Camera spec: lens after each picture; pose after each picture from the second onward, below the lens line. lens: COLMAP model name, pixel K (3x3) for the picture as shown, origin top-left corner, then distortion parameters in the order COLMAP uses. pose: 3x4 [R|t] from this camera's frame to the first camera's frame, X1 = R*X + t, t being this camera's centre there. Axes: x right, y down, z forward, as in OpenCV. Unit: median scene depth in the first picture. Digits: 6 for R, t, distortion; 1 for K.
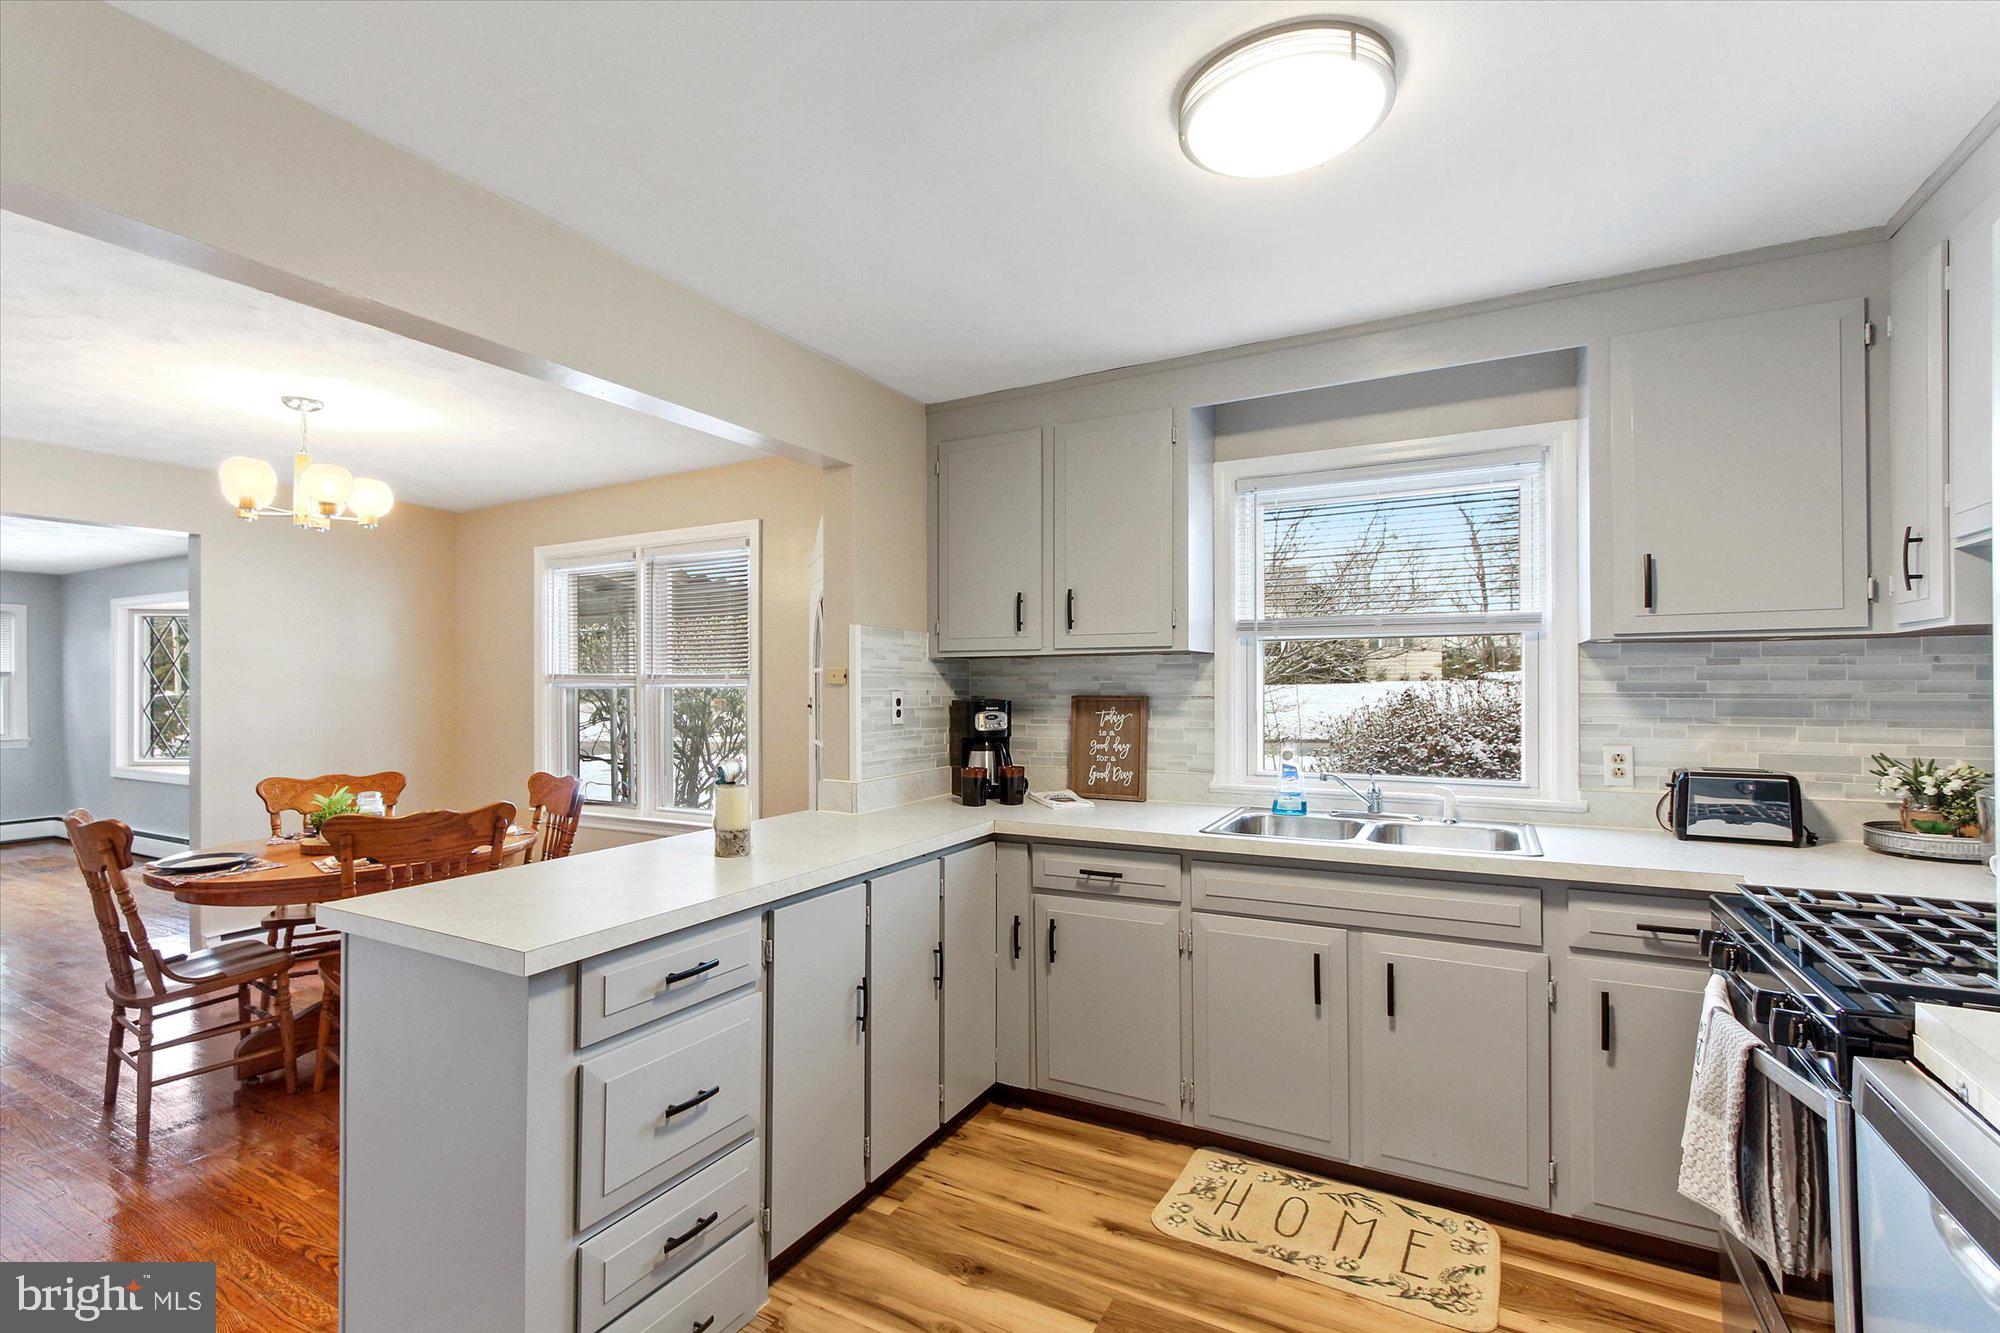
lens RADIAL K [[912.5, 0, 982.8], [0, 912.5, 676.9], [0, 0, 1]] dist [-0.001261, 0.001719]
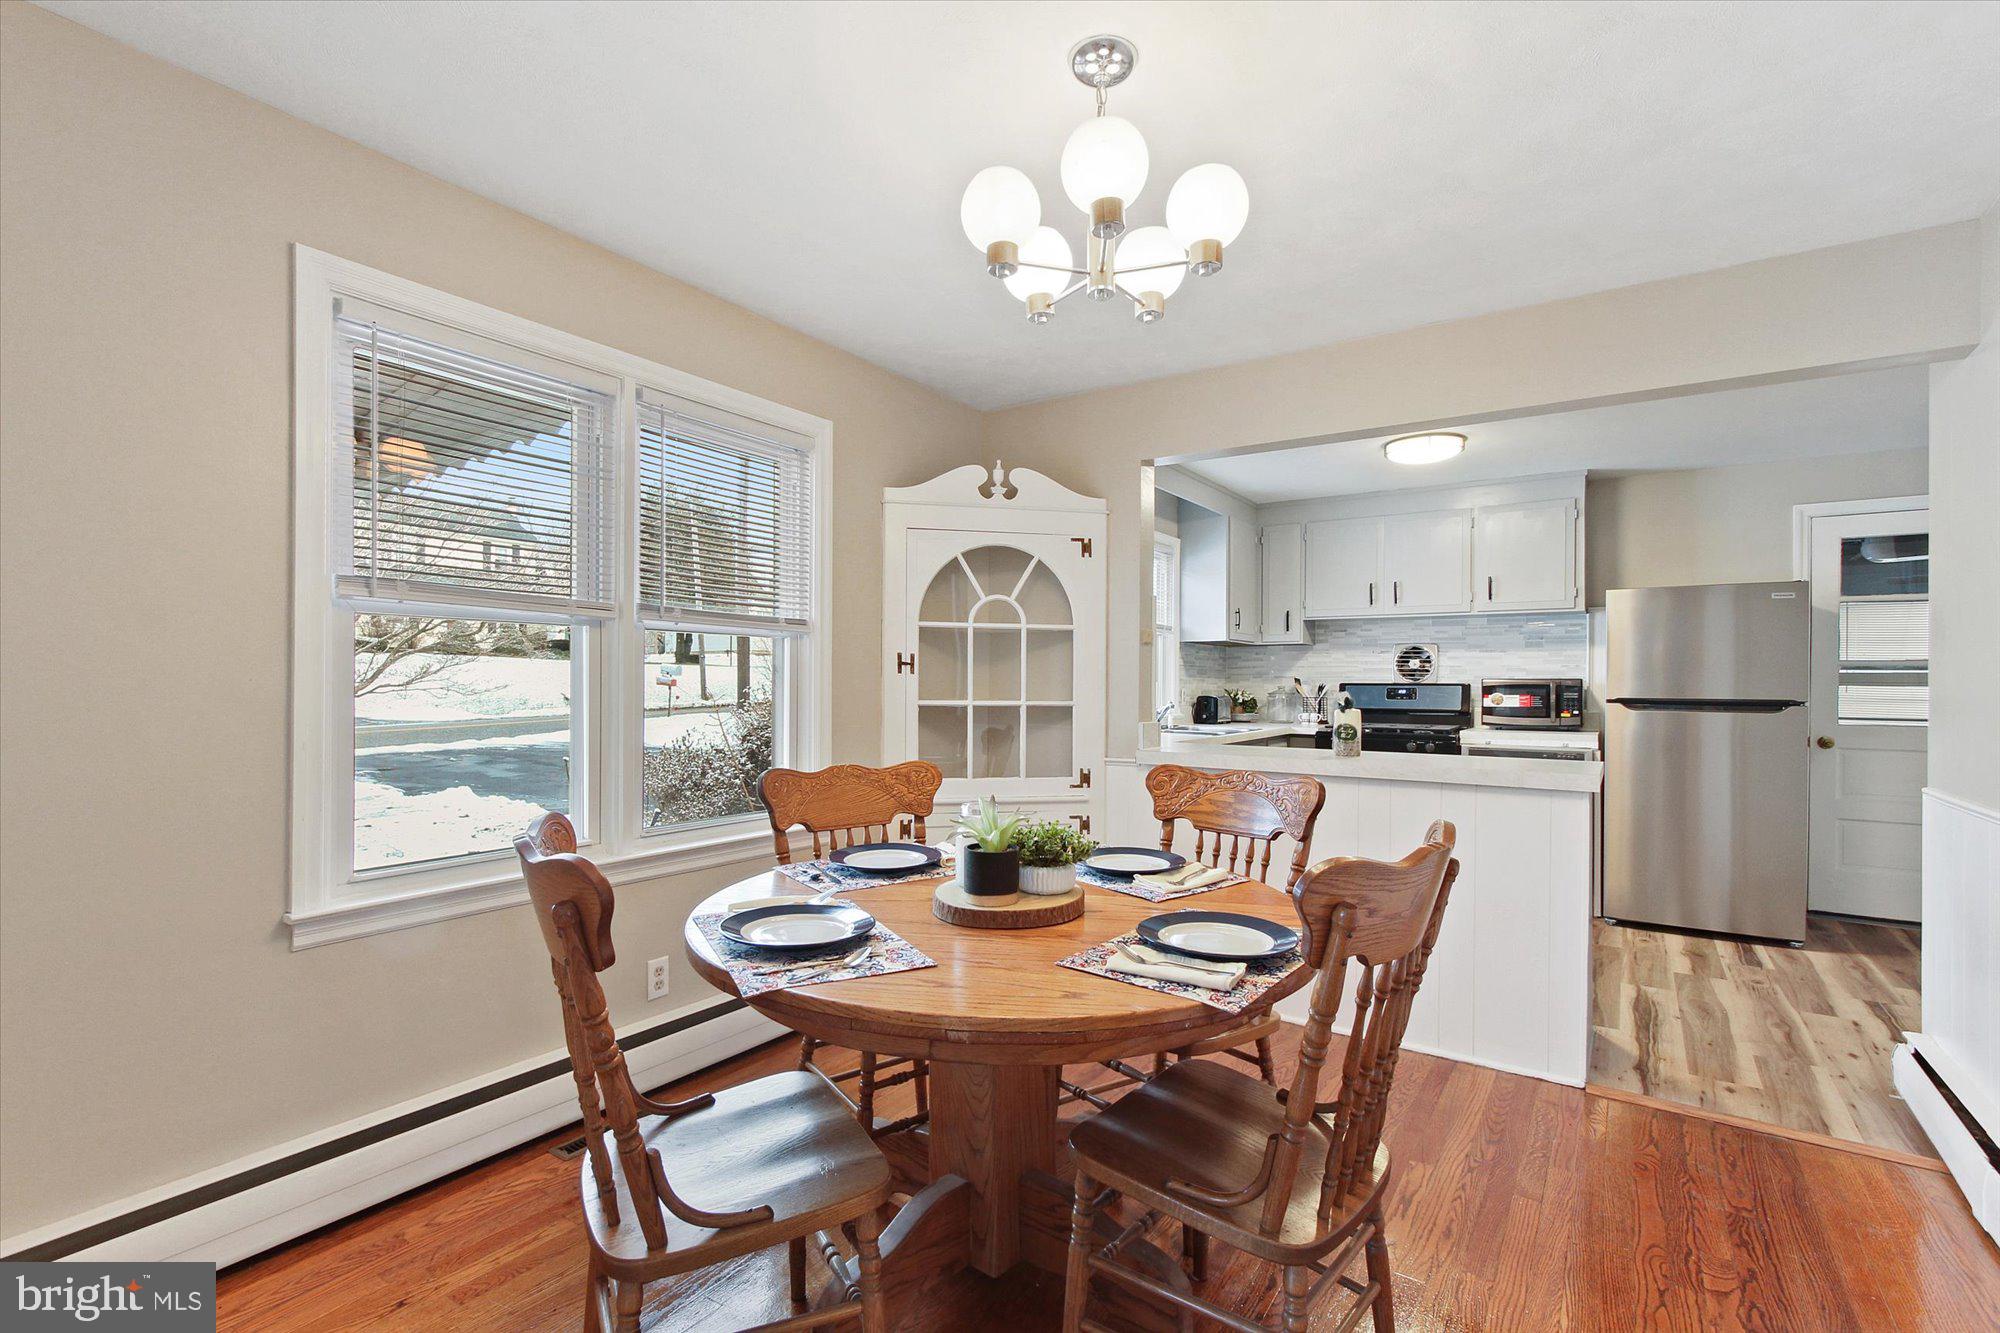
lens RADIAL K [[912.5, 0, 963.8], [0, 912.5, 683.3], [0, 0, 1]] dist [-0.001261, 0.001719]
pose [[0.110436, 0.005963, 0.993865, -1.679141], [-0.015525, 0.999870, -0.004274, 0.085303], [-0.993762, -0.014958, 0.110514, 1.346014]]
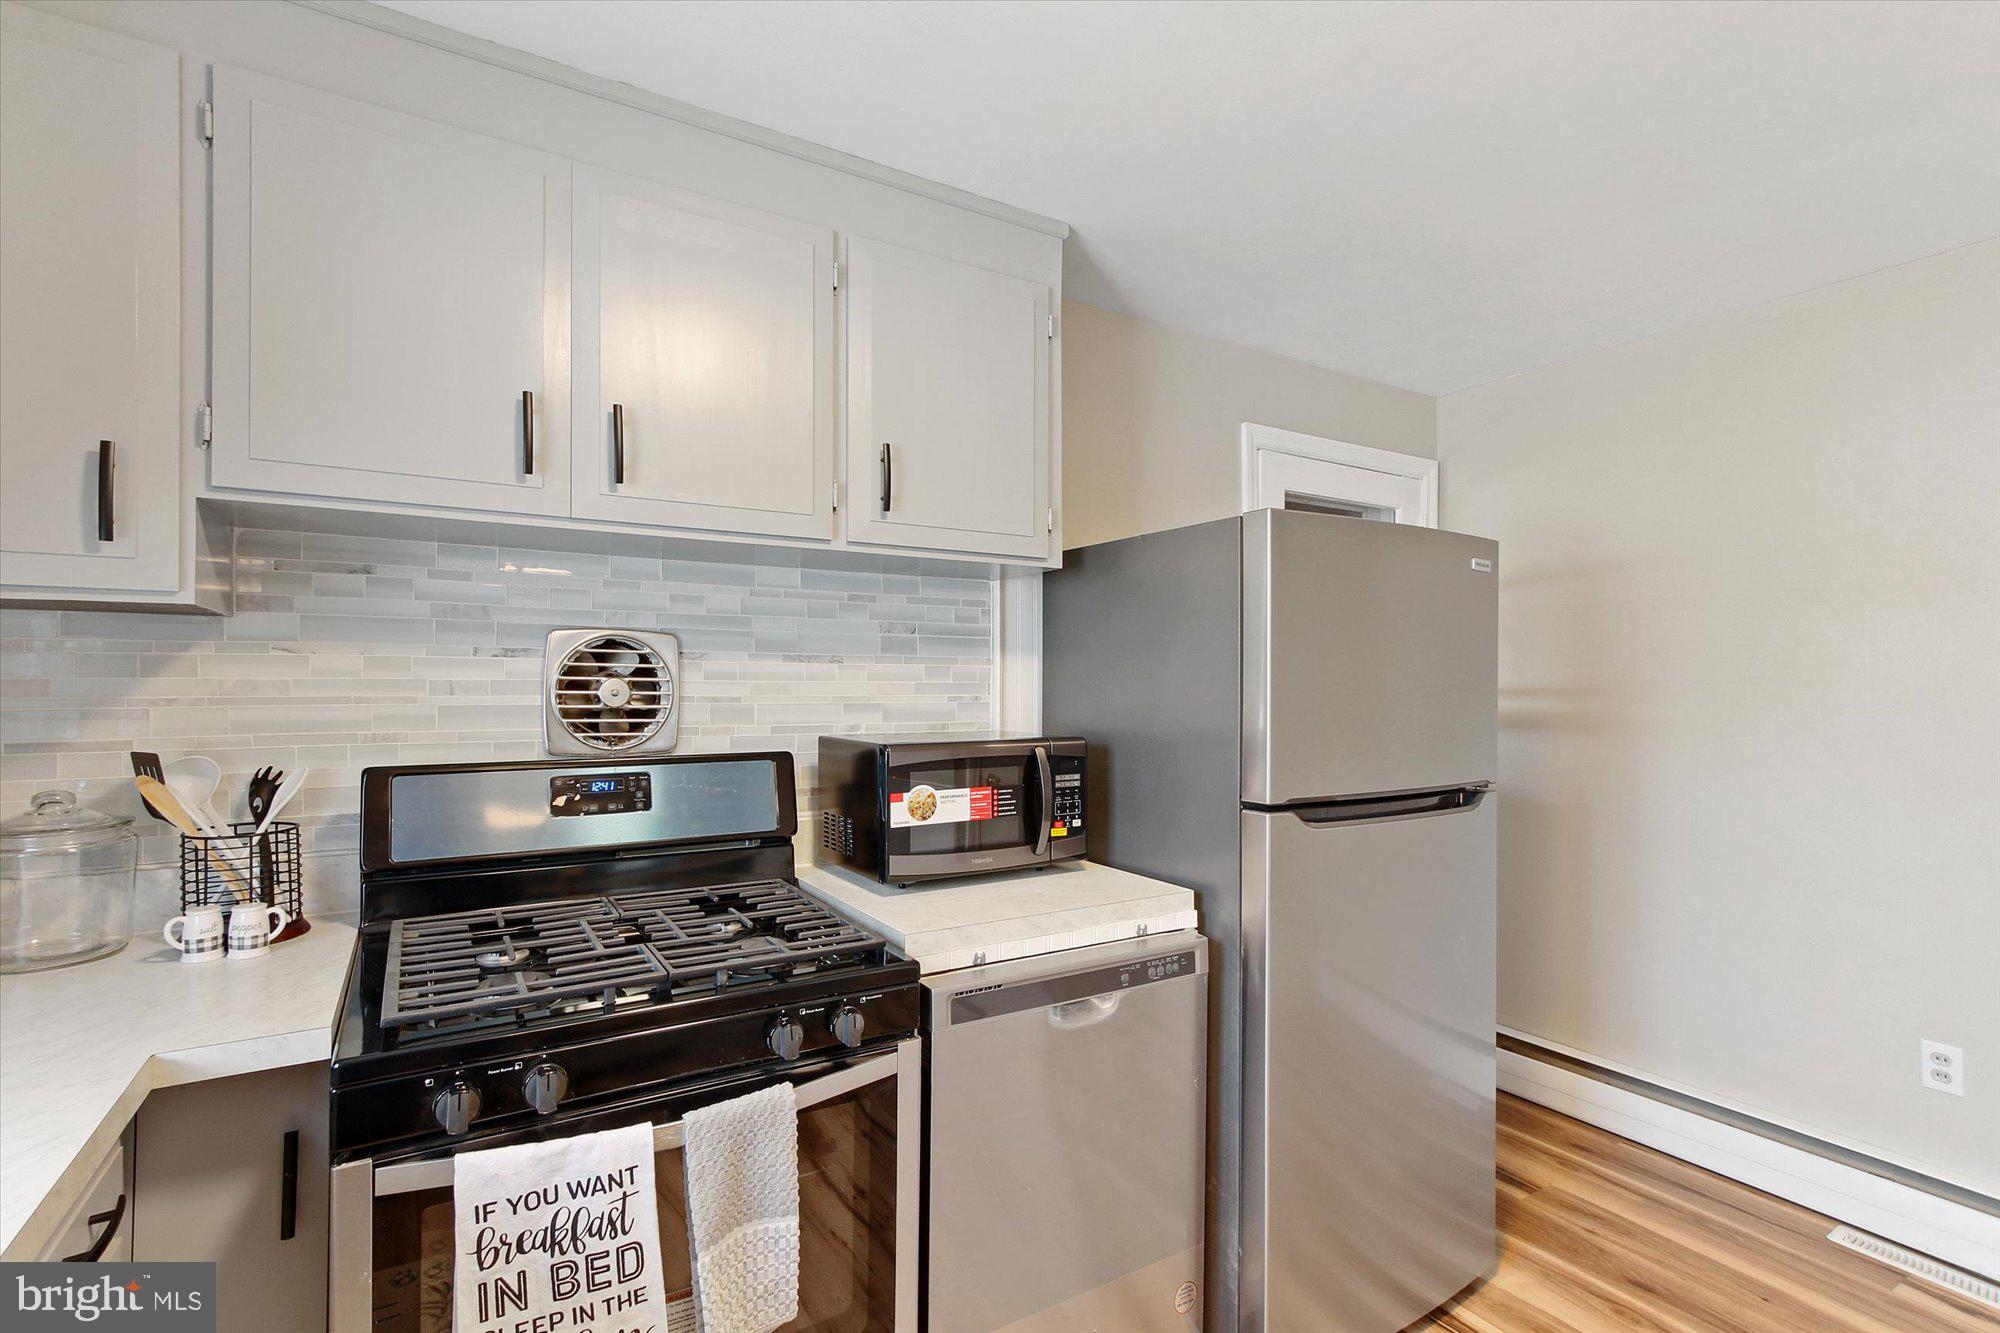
lens RADIAL K [[912.5, 0, 977.1], [0, 912.5, 681.9], [0, 0, 1]] dist [-0.001261, 0.001719]
pose [[-0.865158, 0.002480, 0.501494, 0.128130], [-0.003328, 0.999937, -0.010686, 0.006431], [-0.501489, -0.010914, -0.865095, 0.959240]]
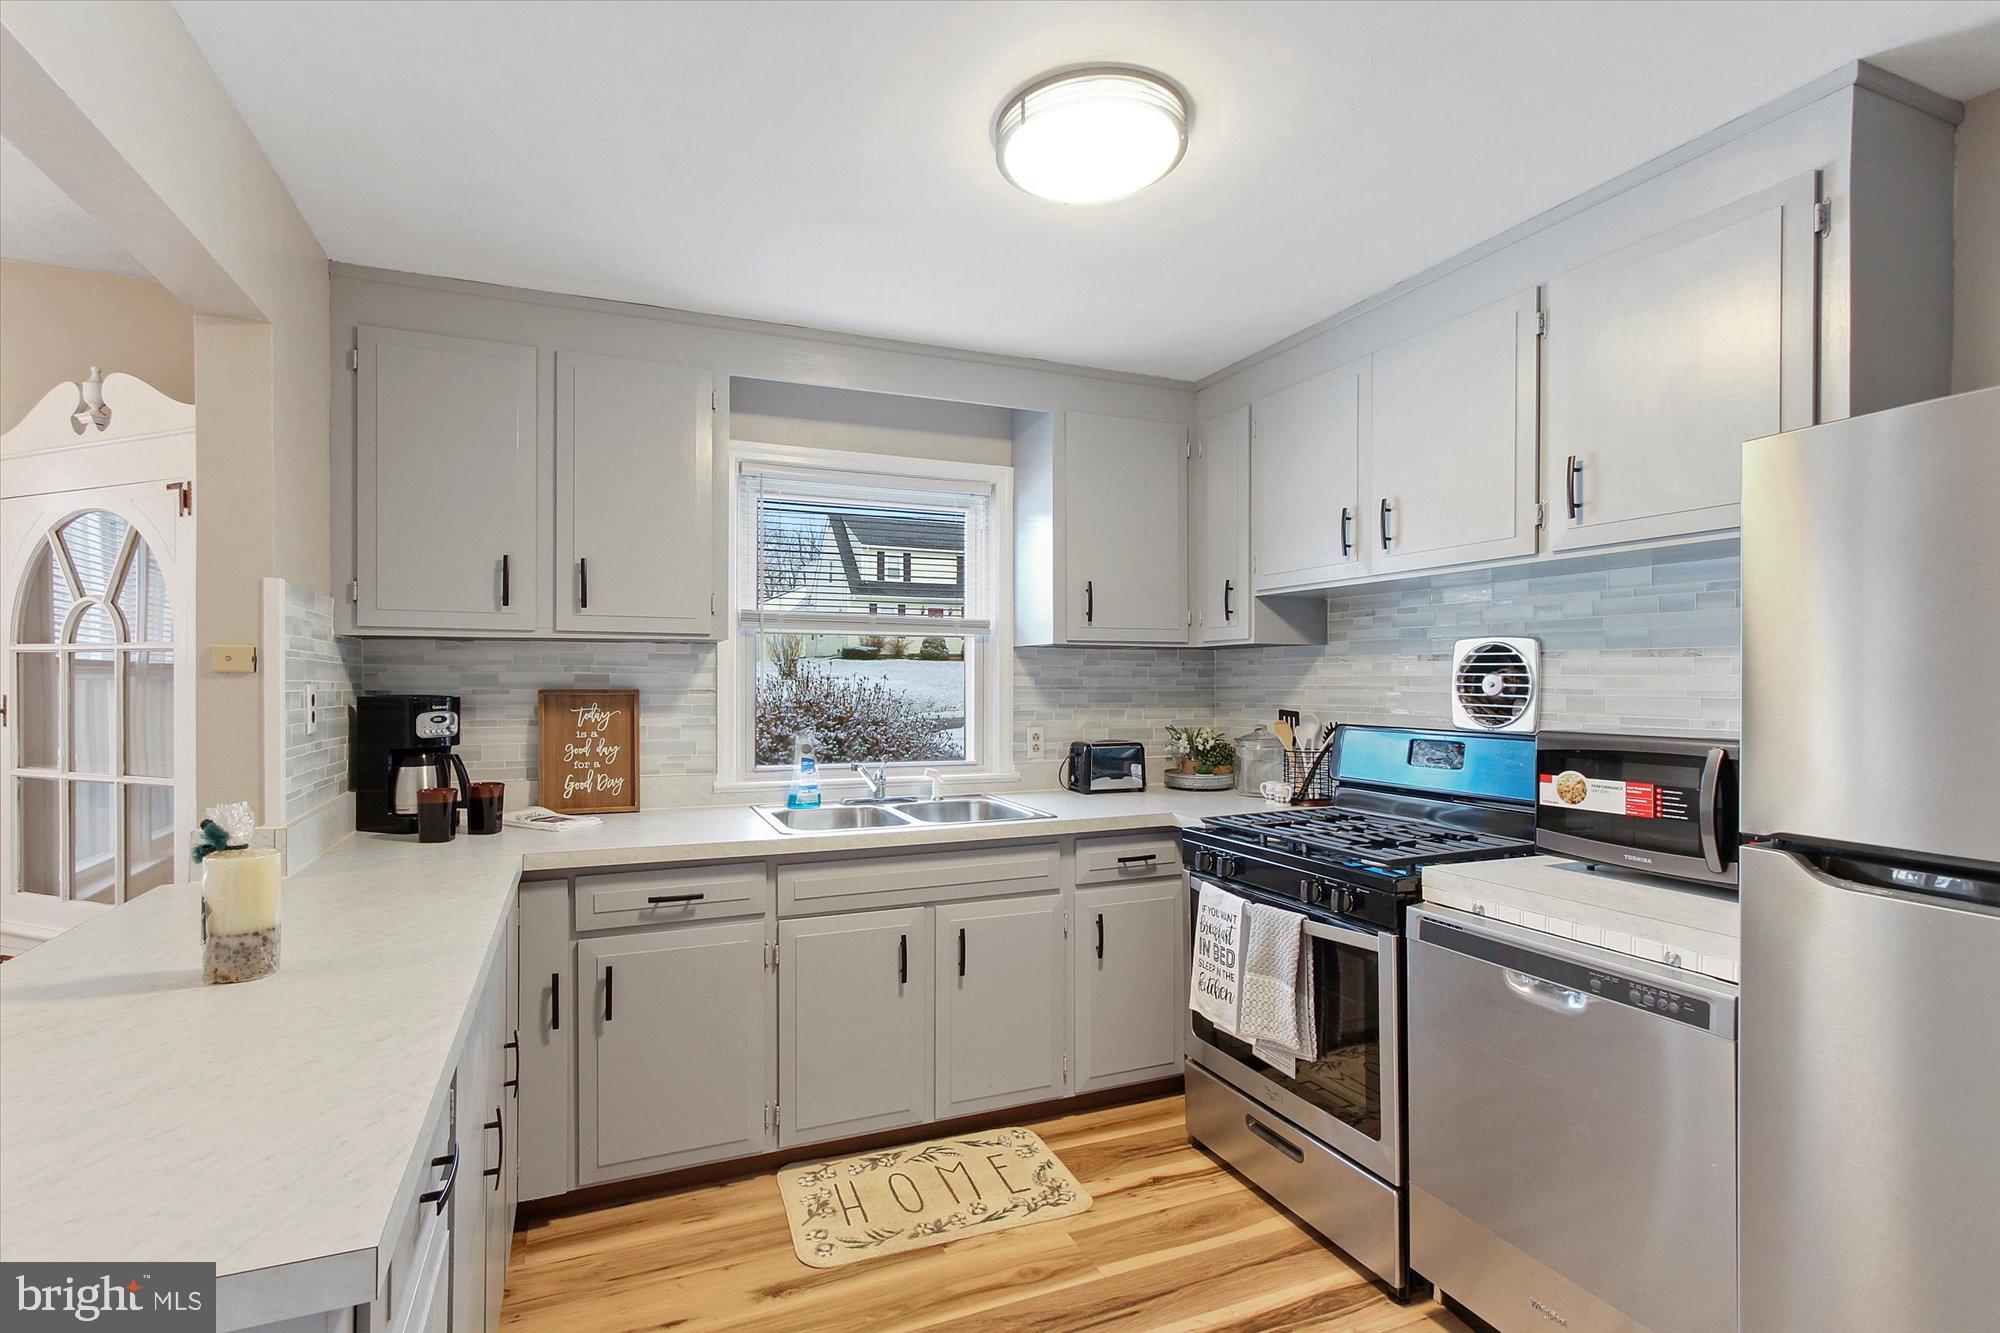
lens RADIAL K [[912.5, 0, 944.6], [0, 912.5, 679.5], [0, 0, 1]] dist [-0.001261, 0.001719]
pose [[0.632882, 0.005749, 0.774227, -0.398886], [-0.011828, 0.999928, 0.002244, 0.007434], [-0.774158, -0.010578, 0.632904, 0.291716]]
